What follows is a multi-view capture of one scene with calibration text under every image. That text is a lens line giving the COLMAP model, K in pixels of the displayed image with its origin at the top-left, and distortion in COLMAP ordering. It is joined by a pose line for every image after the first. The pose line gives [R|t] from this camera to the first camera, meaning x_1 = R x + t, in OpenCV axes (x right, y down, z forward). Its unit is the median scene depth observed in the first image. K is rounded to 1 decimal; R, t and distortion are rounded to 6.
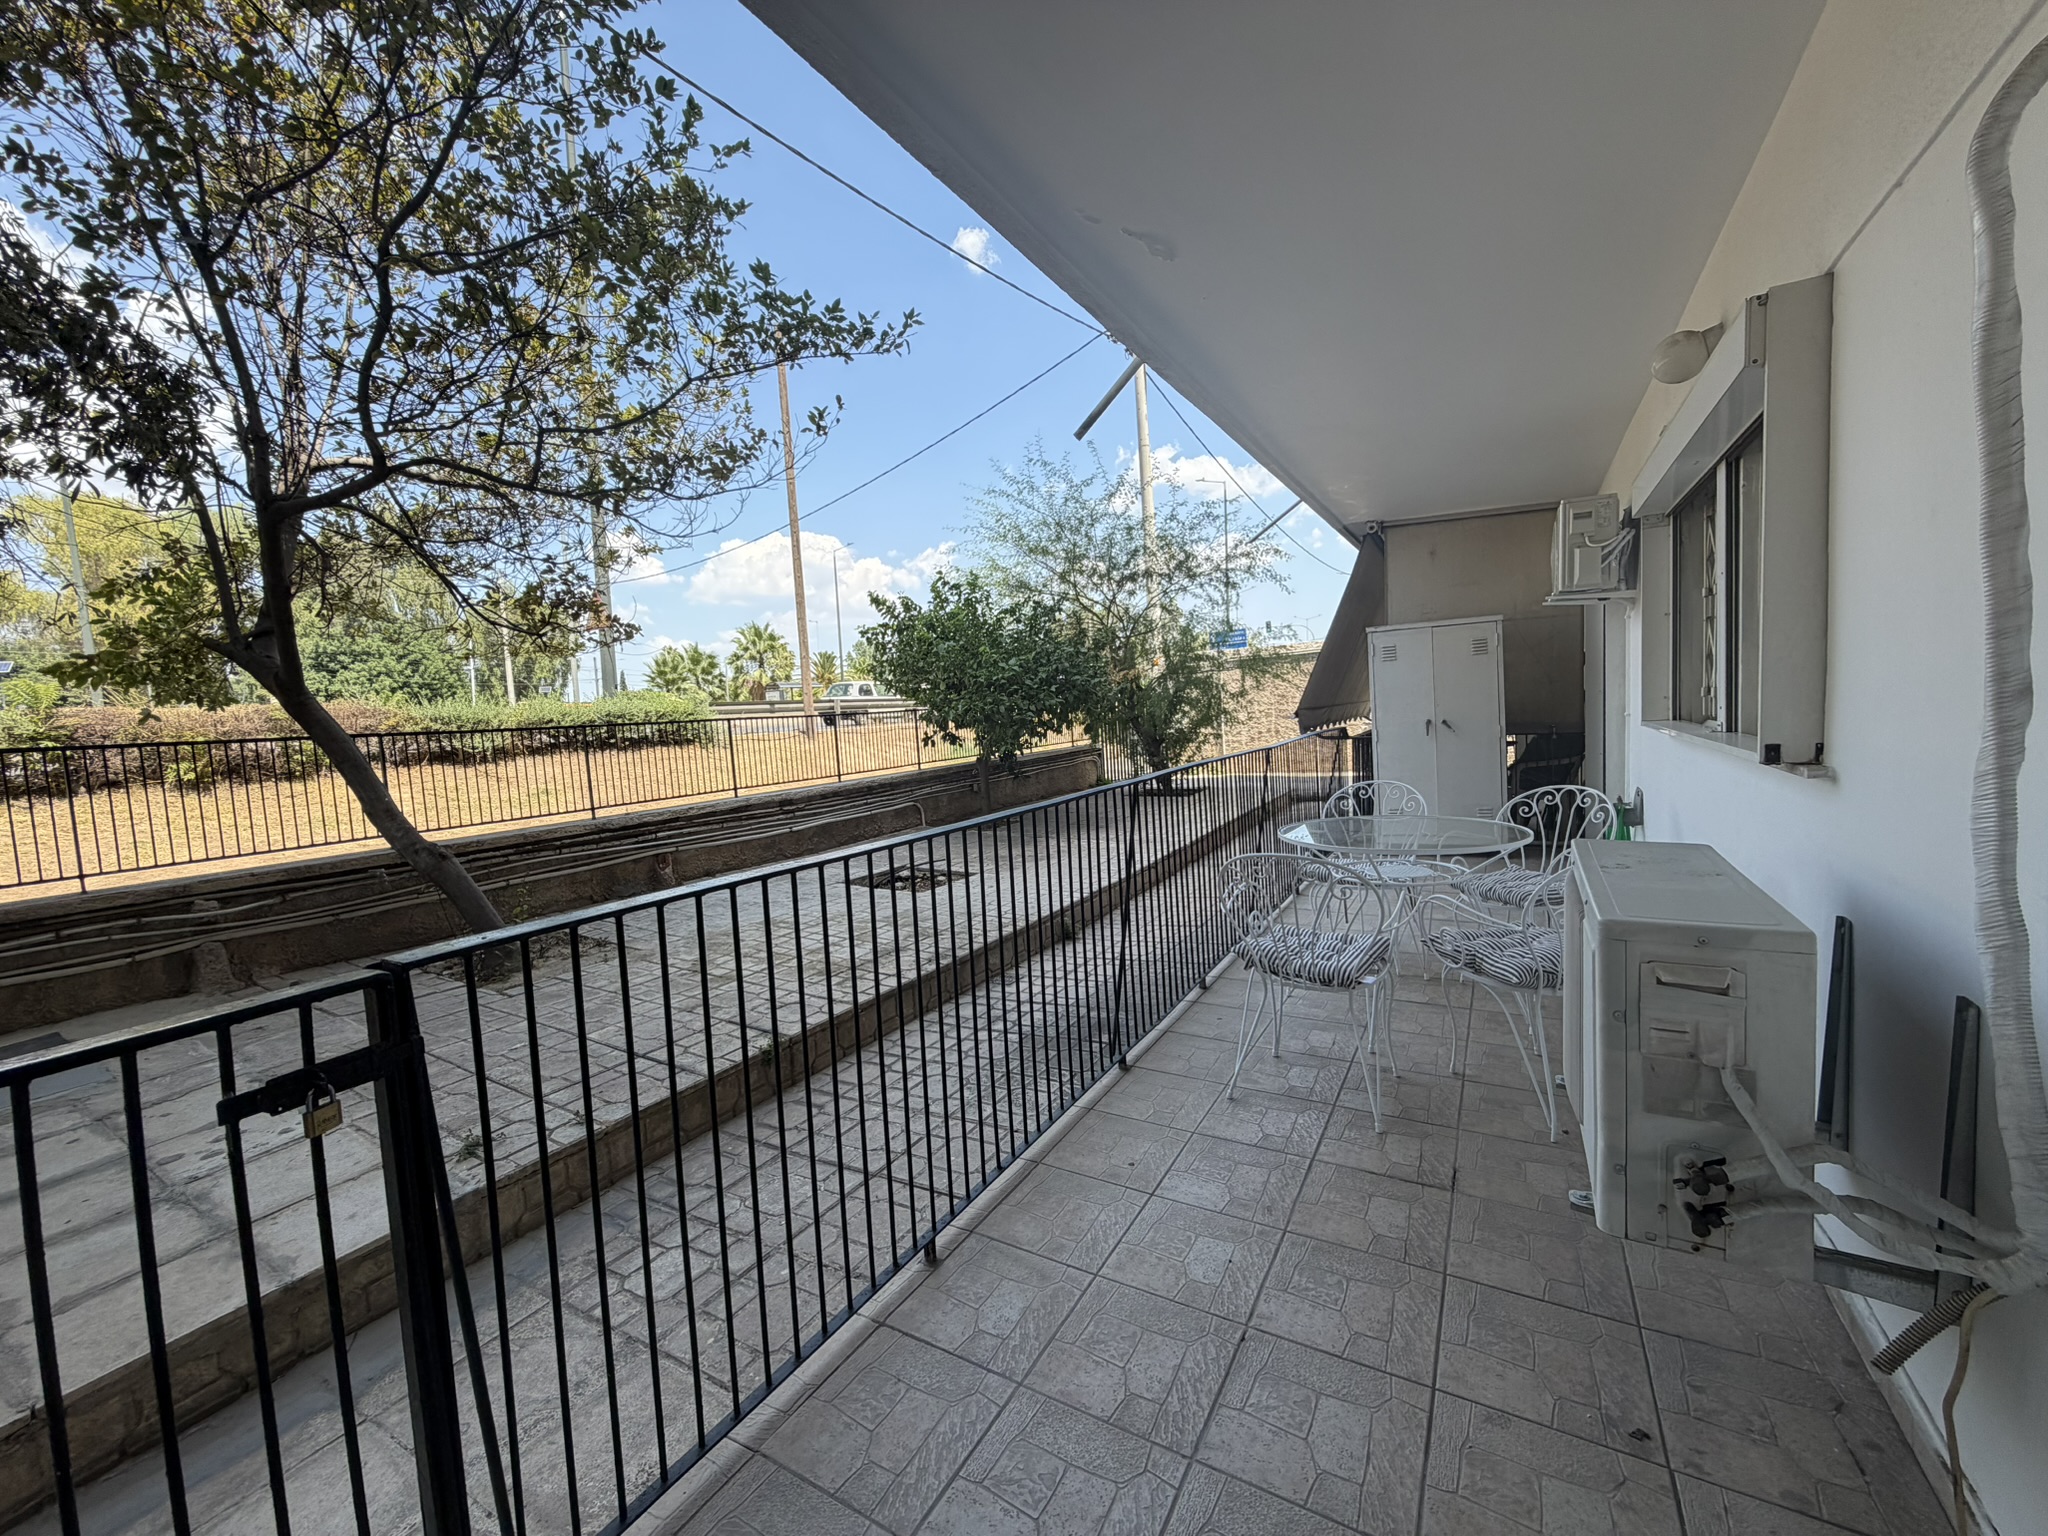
lens RADIAL K [[813.8, 0, 1029.4], [0, 813.8, 766.8], [0, 0, 1]] dist [0.001171, 0.001318]
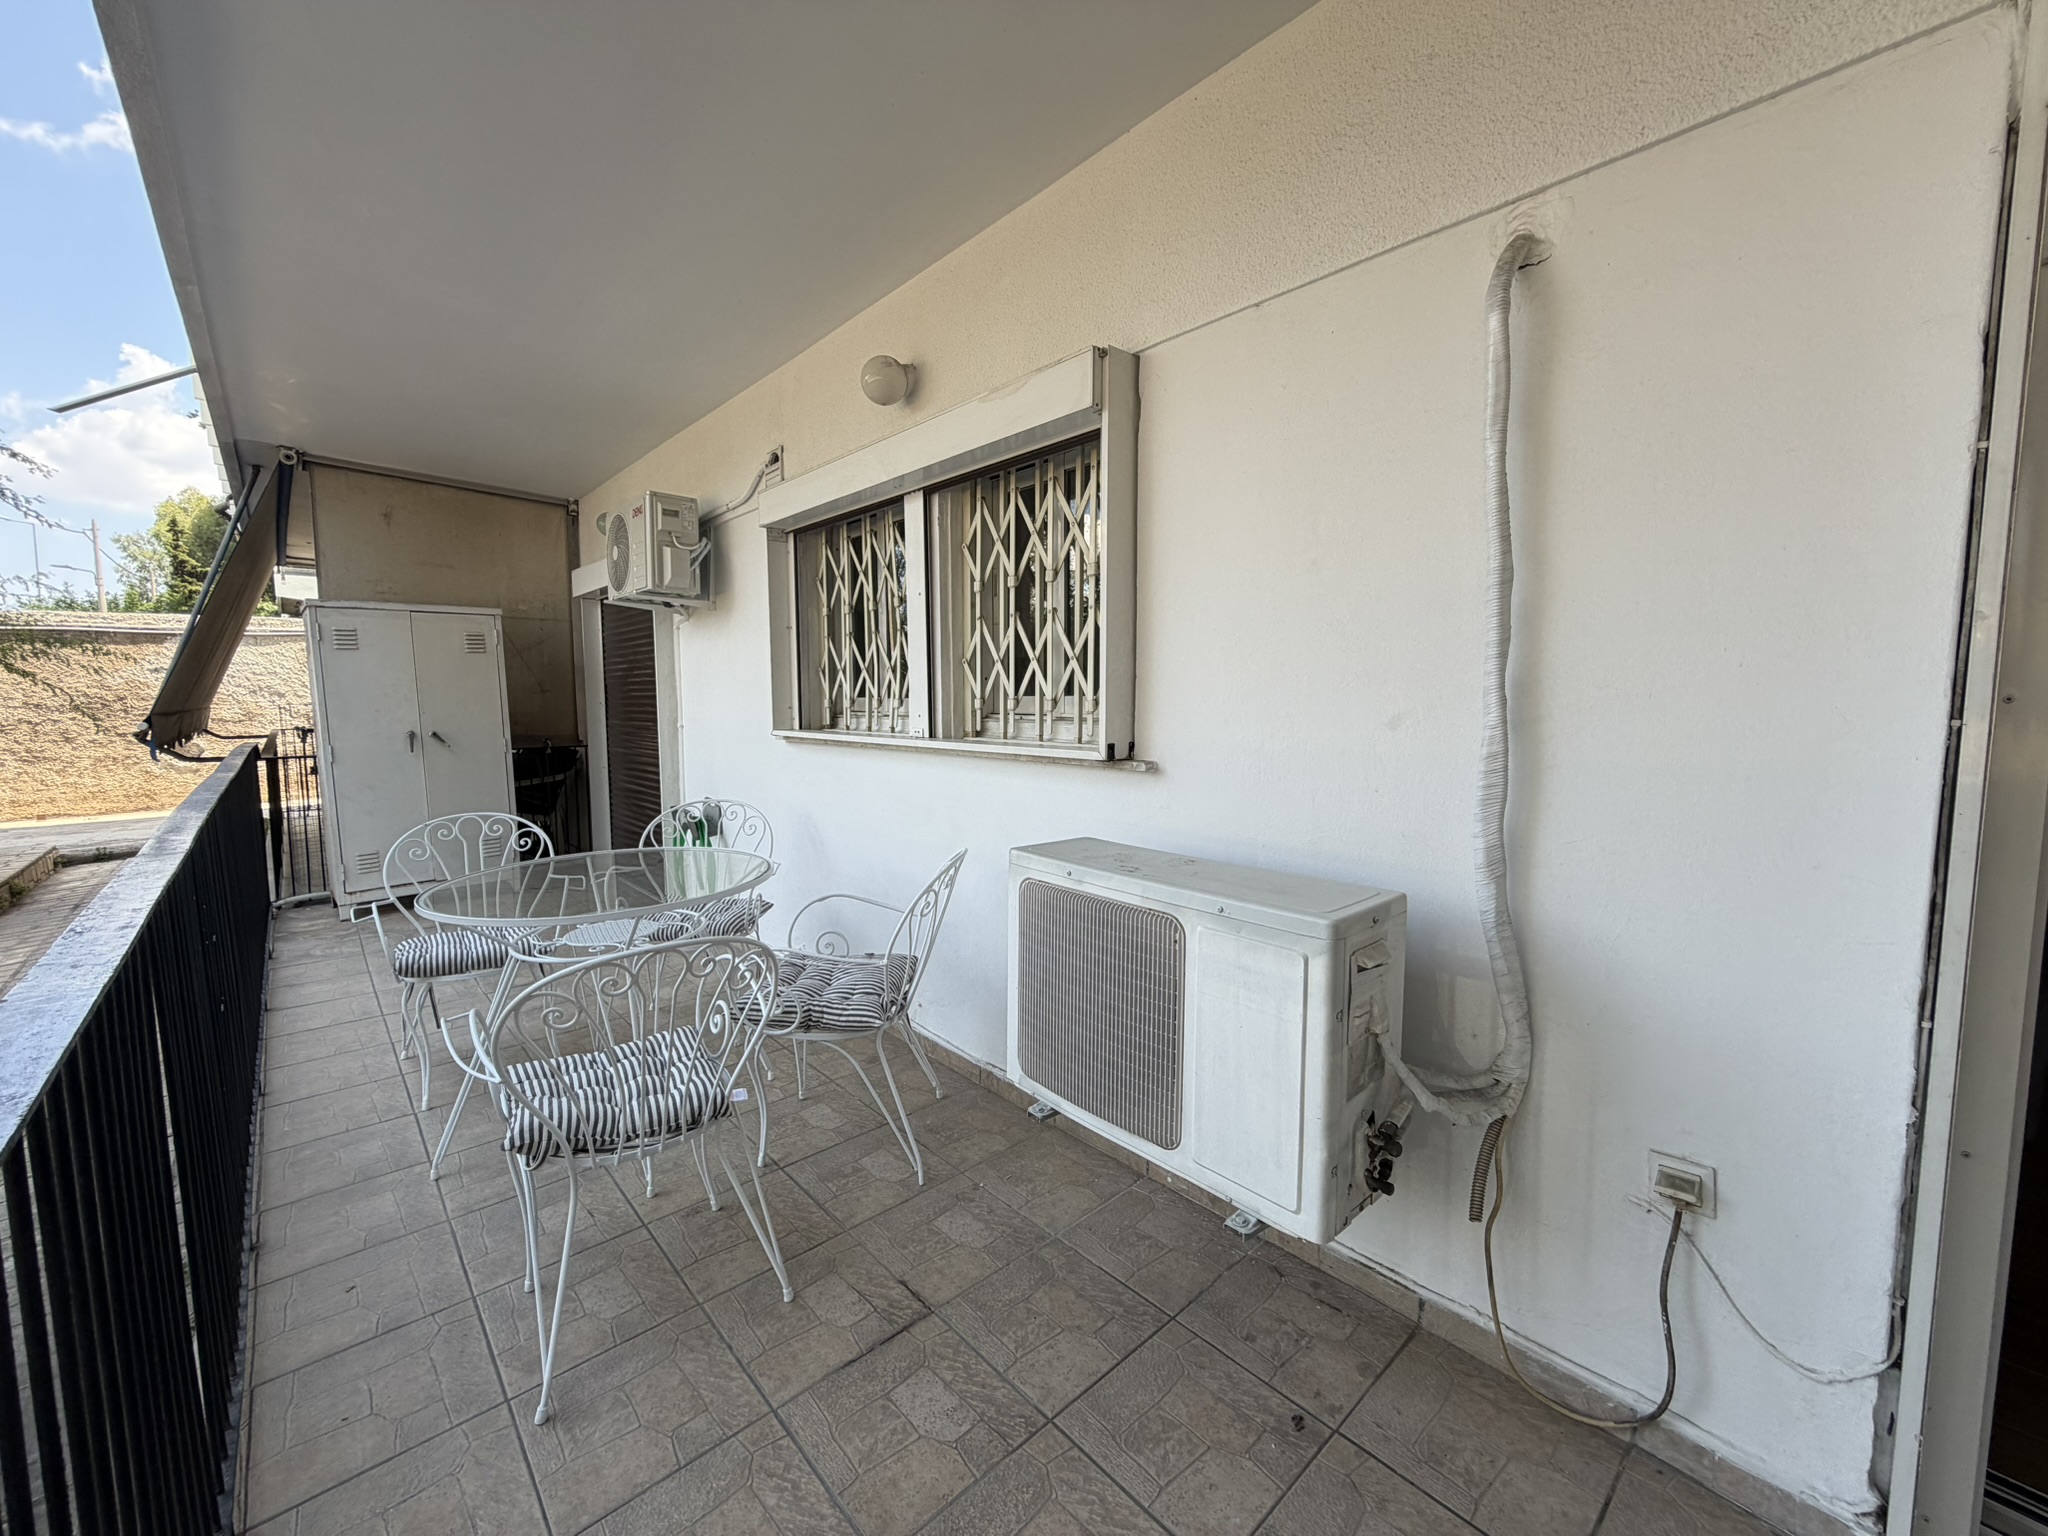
lens RADIAL K [[813.8, 0, 1016.6], [0, 813.8, 759.4], [0, 0, 1]] dist [0.001171, 0.001318]
pose [[0.318233, -0.038076, 0.947247, -0.117955], [0.062709, 0.997850, 0.019043, -0.018356], [-0.945936, 0.053341, 0.319937, 0.389860]]
